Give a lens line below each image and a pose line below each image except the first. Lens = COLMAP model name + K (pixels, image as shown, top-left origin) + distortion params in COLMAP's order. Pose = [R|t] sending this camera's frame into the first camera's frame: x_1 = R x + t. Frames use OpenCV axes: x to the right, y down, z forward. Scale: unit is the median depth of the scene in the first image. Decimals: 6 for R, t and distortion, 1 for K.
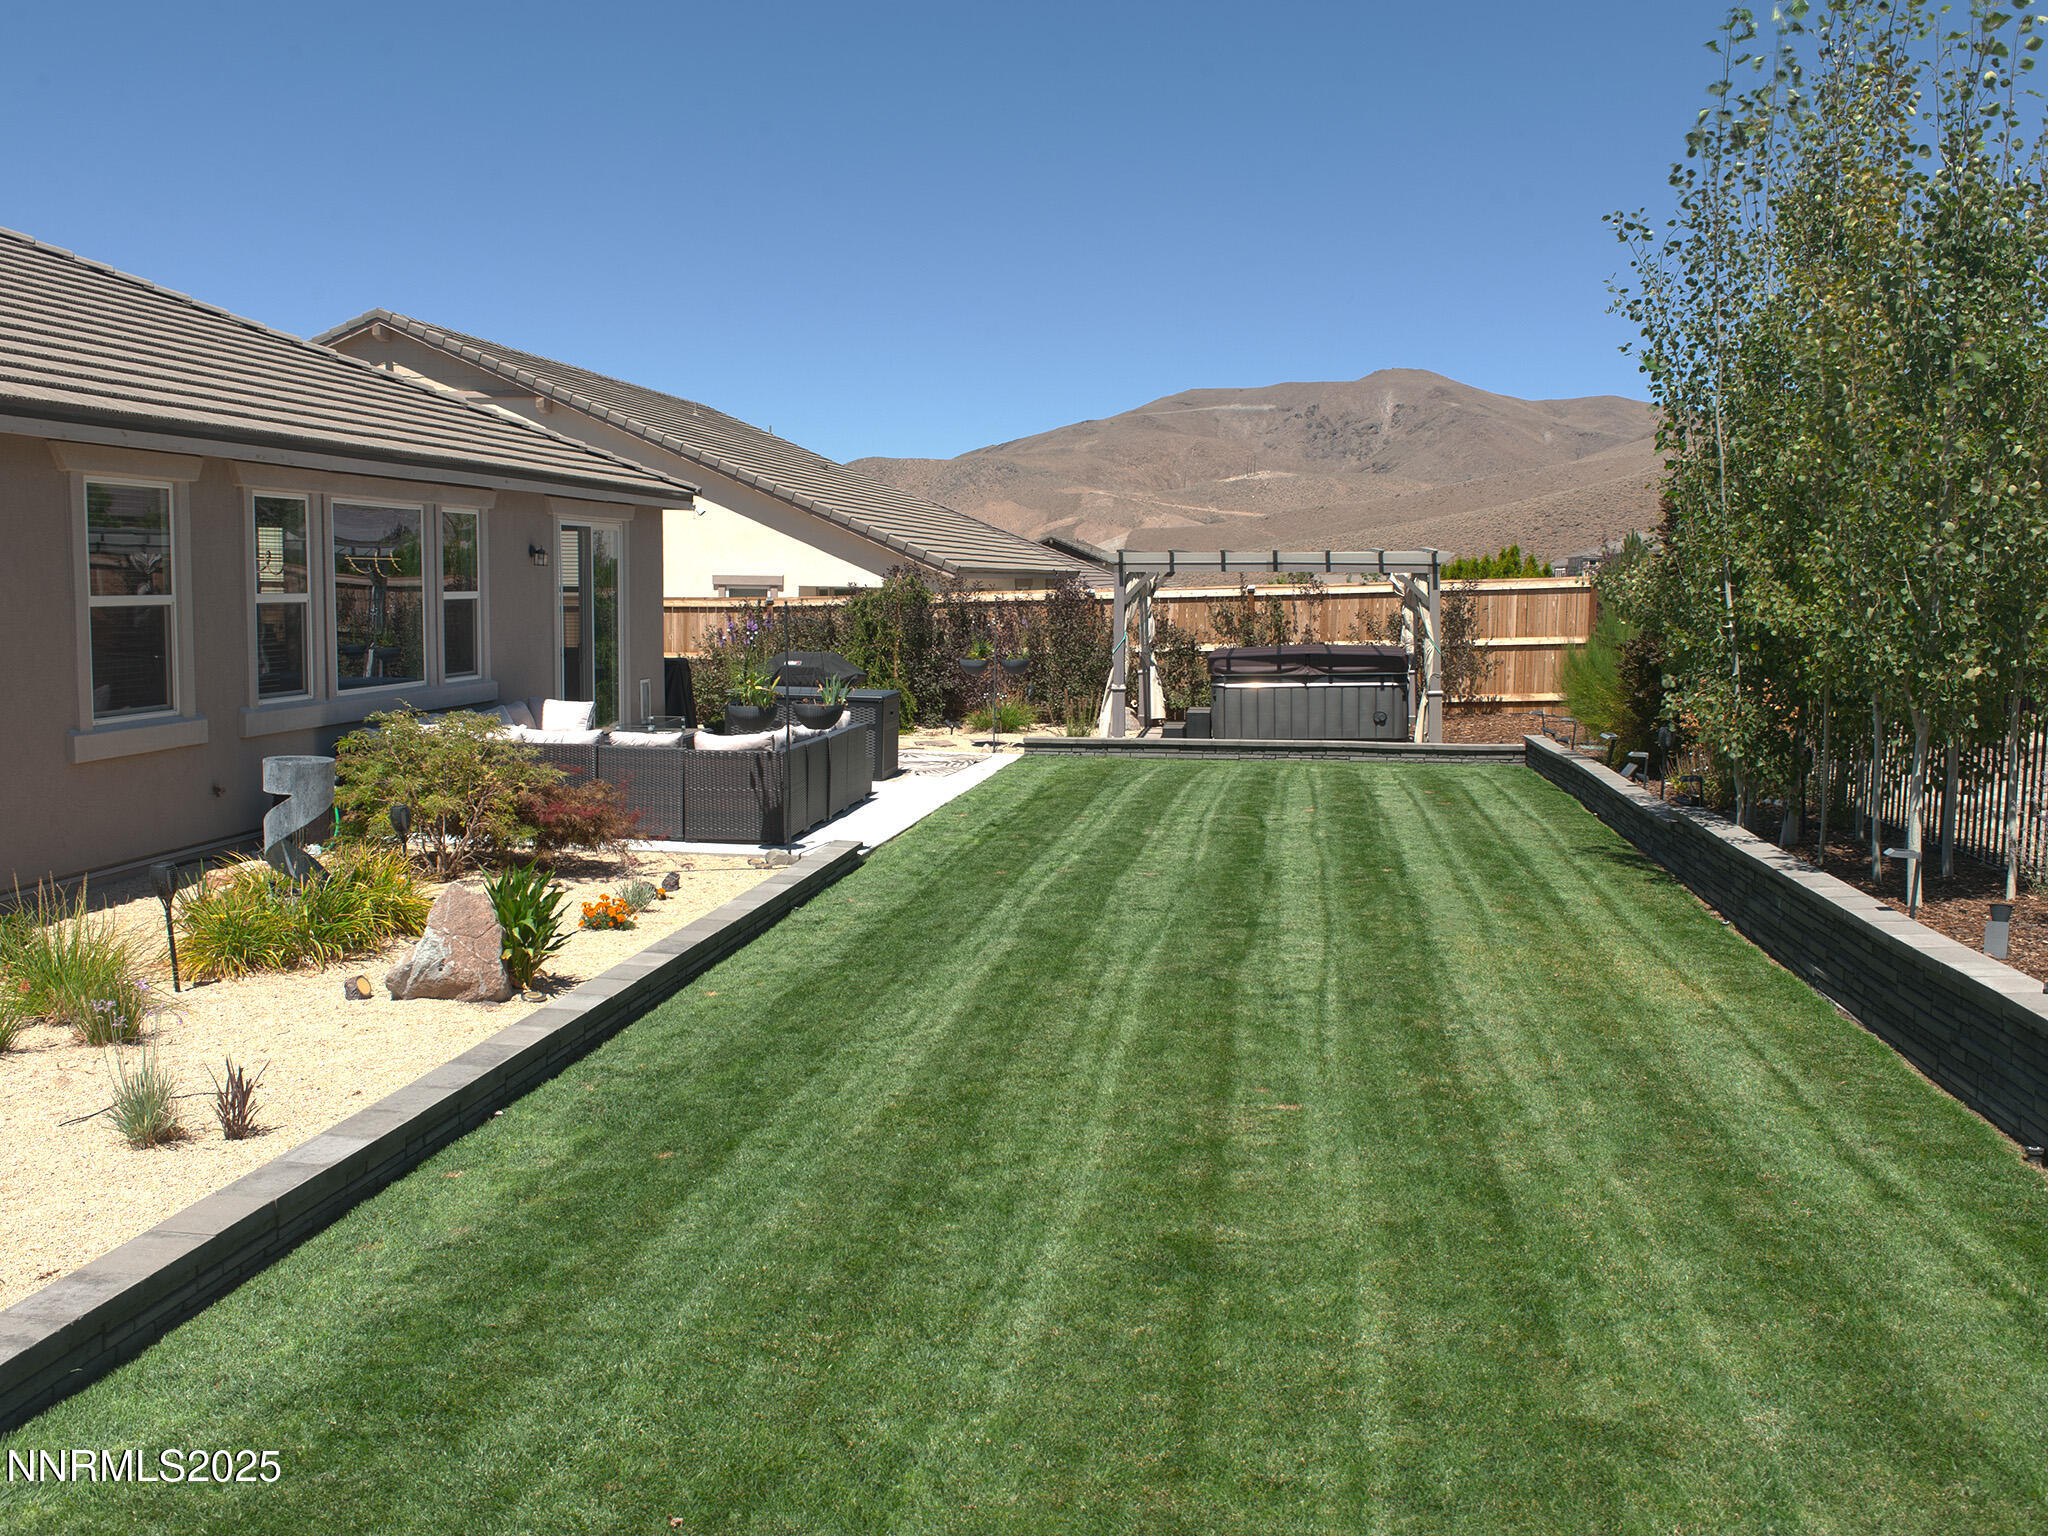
lens RADIAL K [[1801.4, 0, 1047.4], [0, 1801.4, 765.8], [0, 0, 1]] dist [0.017769, 0.002559]
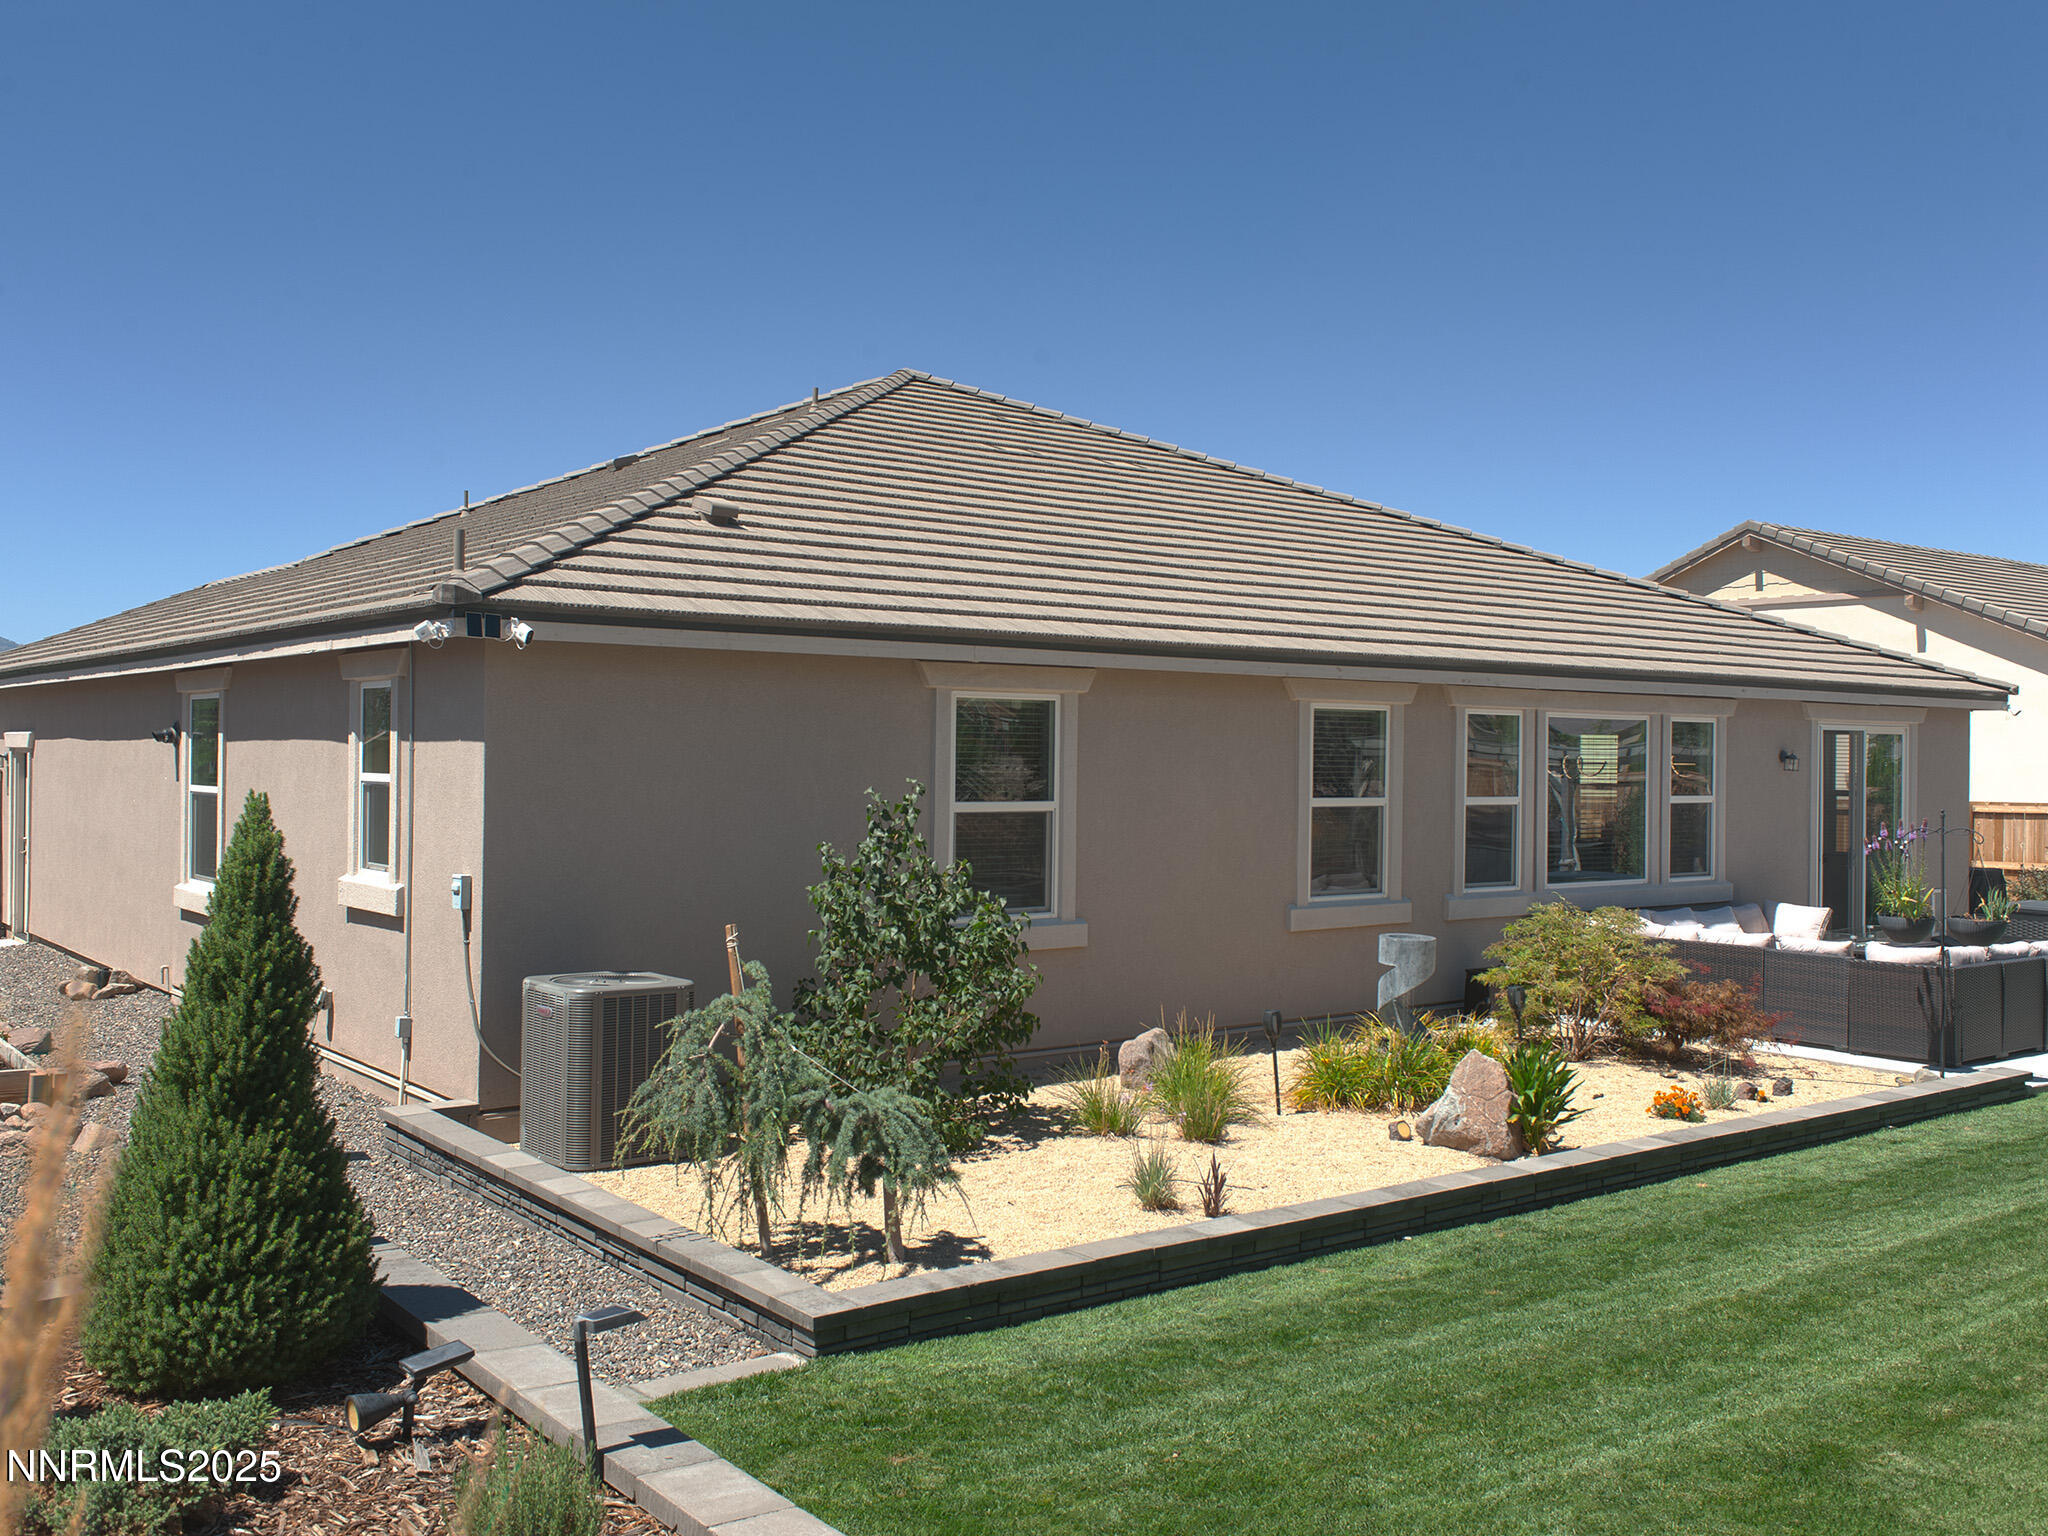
lens RADIAL K [[1801.4, 0, 1047.4], [0, 1801.4, 765.8], [0, 0, 1]] dist [0.017769, 0.002559]
pose [[0.732970, -0.002041, -0.680258, 0.255583], [-0.073130, 0.993964, -0.081778, -0.001344], [0.676319, 0.109688, 0.728396, -0.044232]]
